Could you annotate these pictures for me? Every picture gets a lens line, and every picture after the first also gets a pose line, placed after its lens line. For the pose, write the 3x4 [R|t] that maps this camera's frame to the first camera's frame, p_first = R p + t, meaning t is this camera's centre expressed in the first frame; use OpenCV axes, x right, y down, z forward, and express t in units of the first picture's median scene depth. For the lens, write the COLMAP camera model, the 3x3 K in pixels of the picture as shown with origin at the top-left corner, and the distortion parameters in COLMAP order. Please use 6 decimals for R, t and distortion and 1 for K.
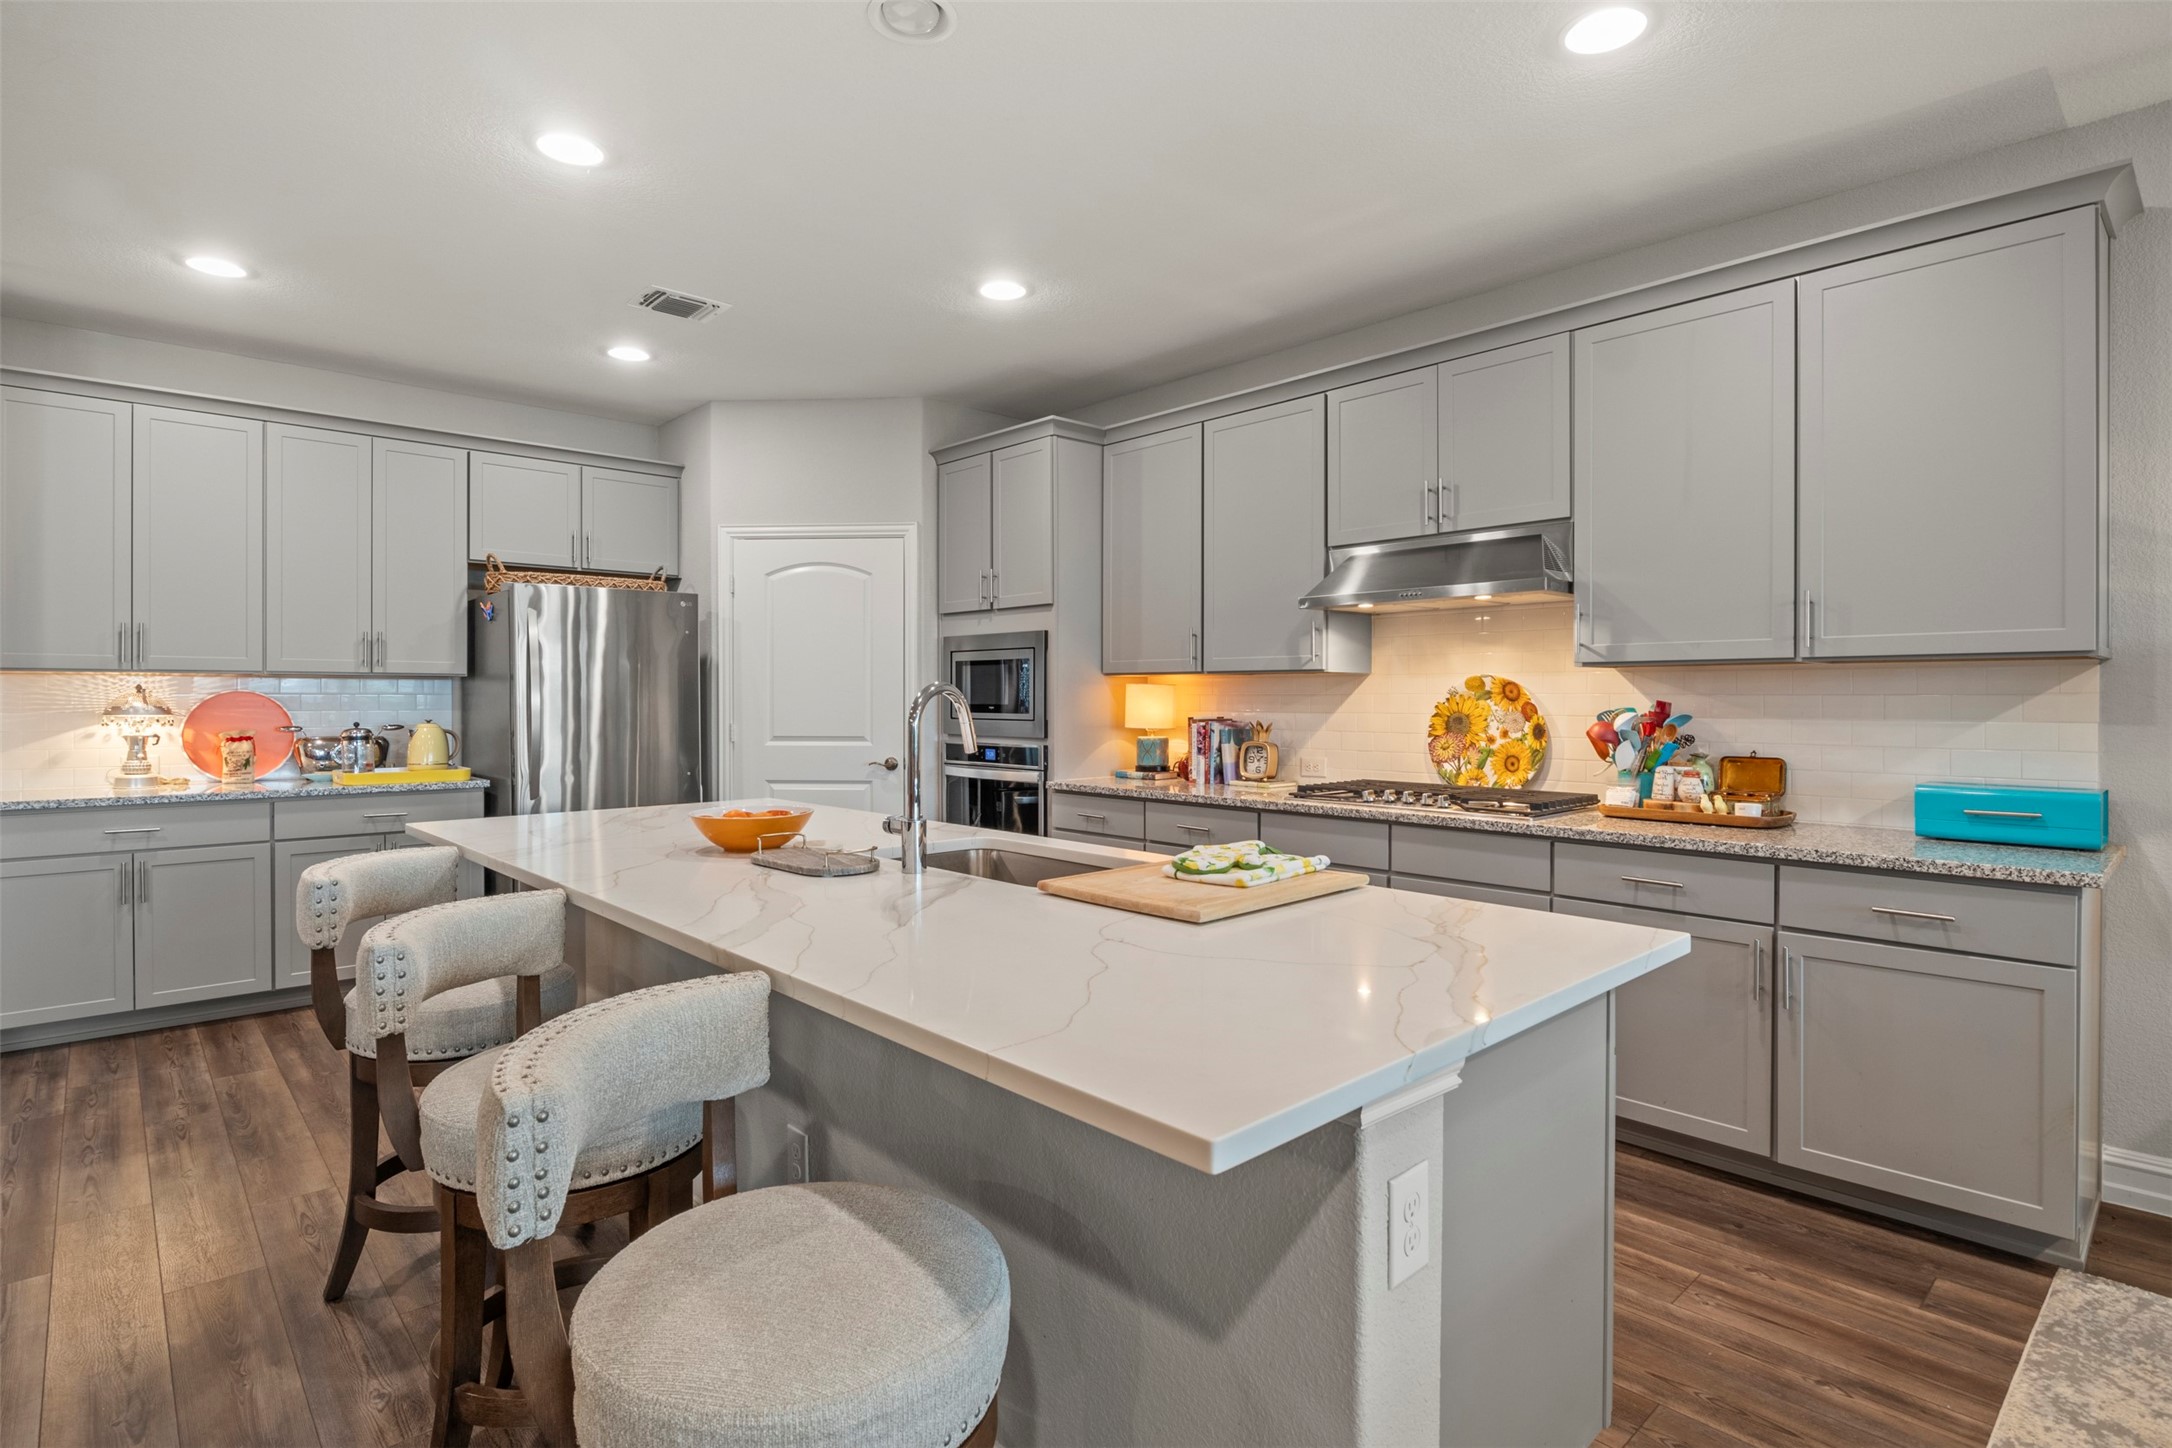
lens RADIAL K [[1080.3, 0, 1091.7], [0, 1080.3, 700.6], [0, 0, 1]] dist [-0.002733, 0.000062]
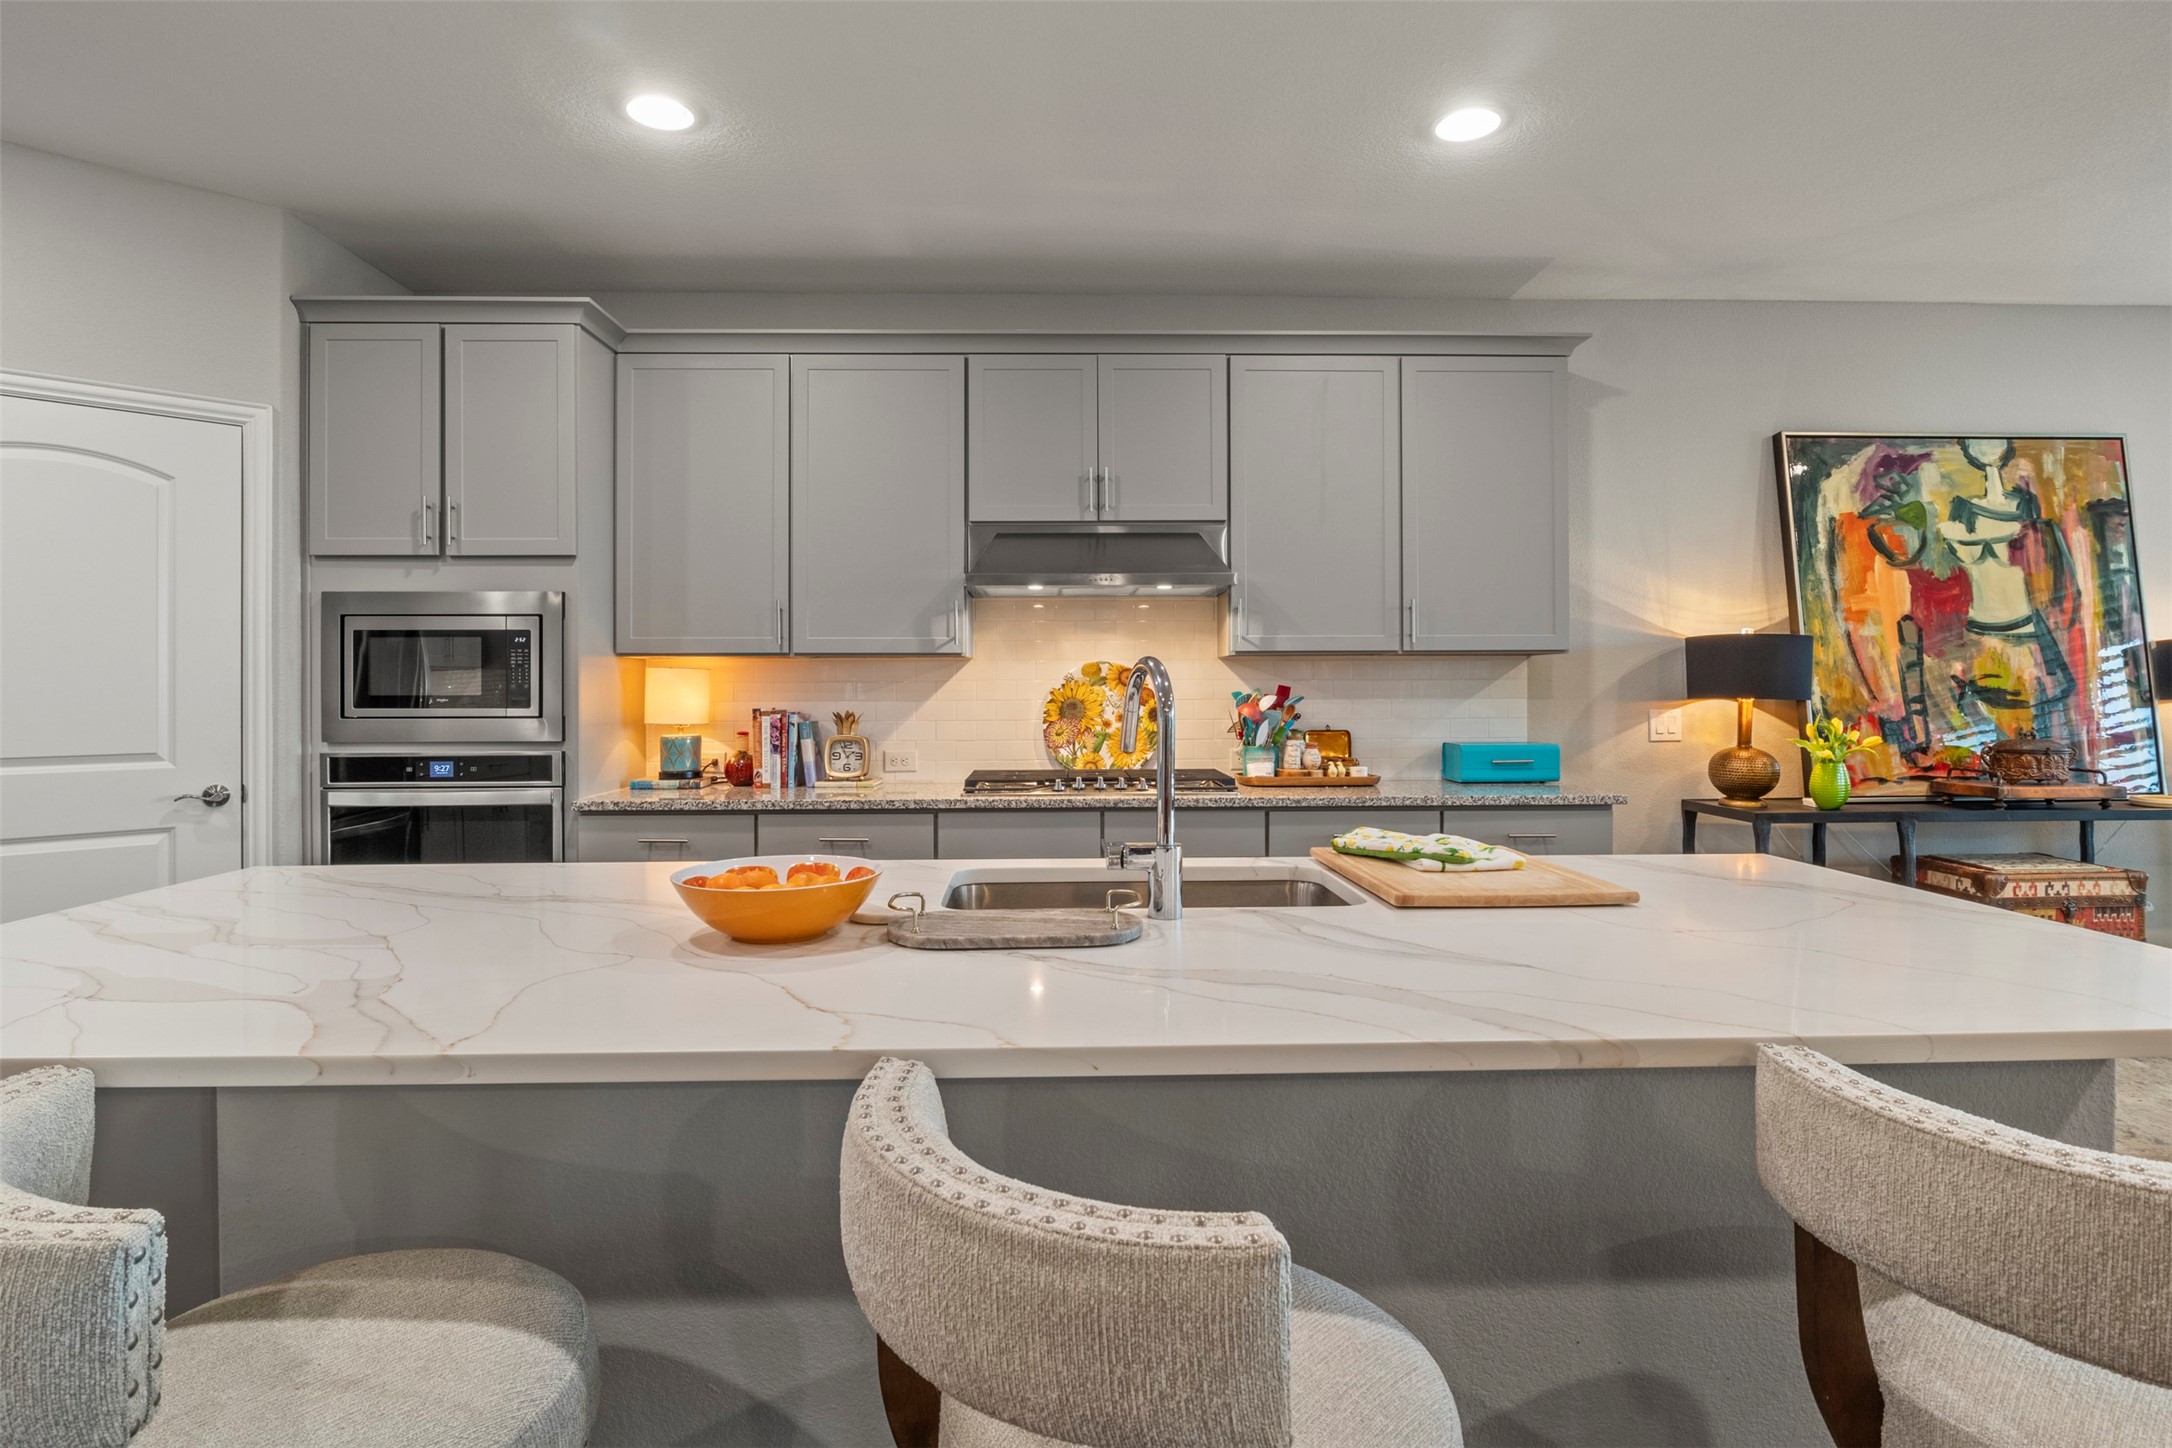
lens RADIAL K [[1088.7, 0, 1082.9], [0, 1088.7, 684.4], [0, 0, 1]] dist [-0.011251, -0.001470]
pose [[0.665528, -0.000672, 0.746373, -0.425174], [0.006735, 0.999964, -0.005105, 0.003374], [-0.746343, 0.008424, 0.665509, 0.313395]]
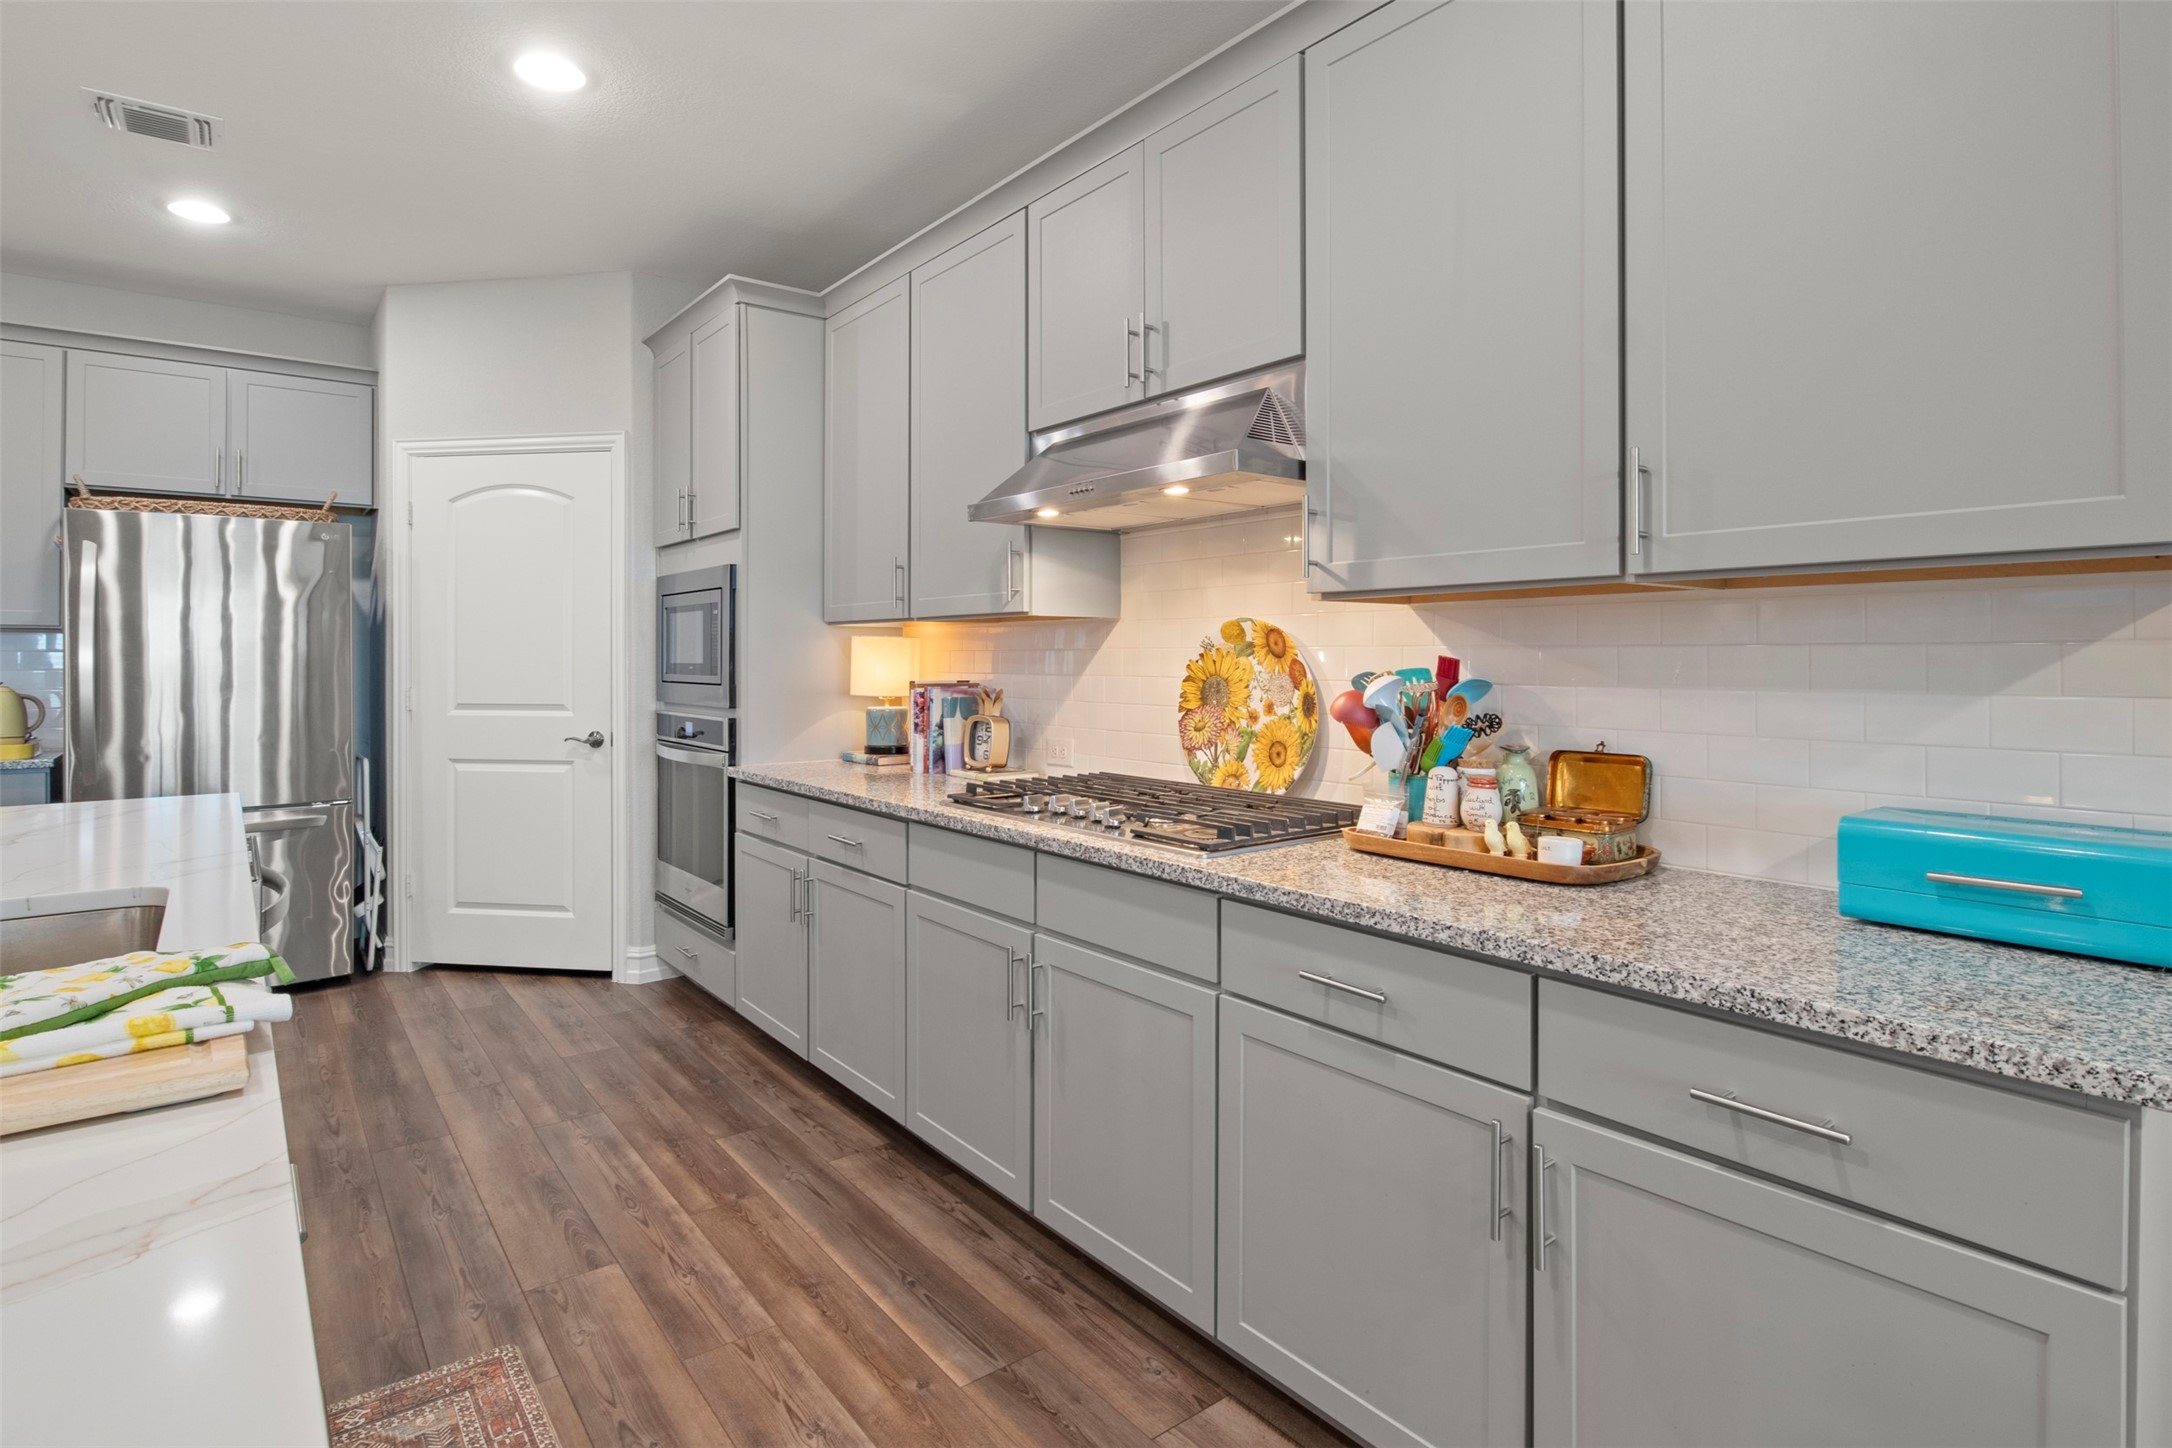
lens RADIAL K [[1103.1, 0, 1081.8], [0, 1103.1, 654.3], [0, 0, 1]] dist [-0.005493, -0.001309]
pose [[0.995788, 0.000127, -0.091691, 0.323649], [-0.000778, 0.999975, -0.007062, 0.003075], [0.091687, 0.007103, 0.995763, 0.318317]]
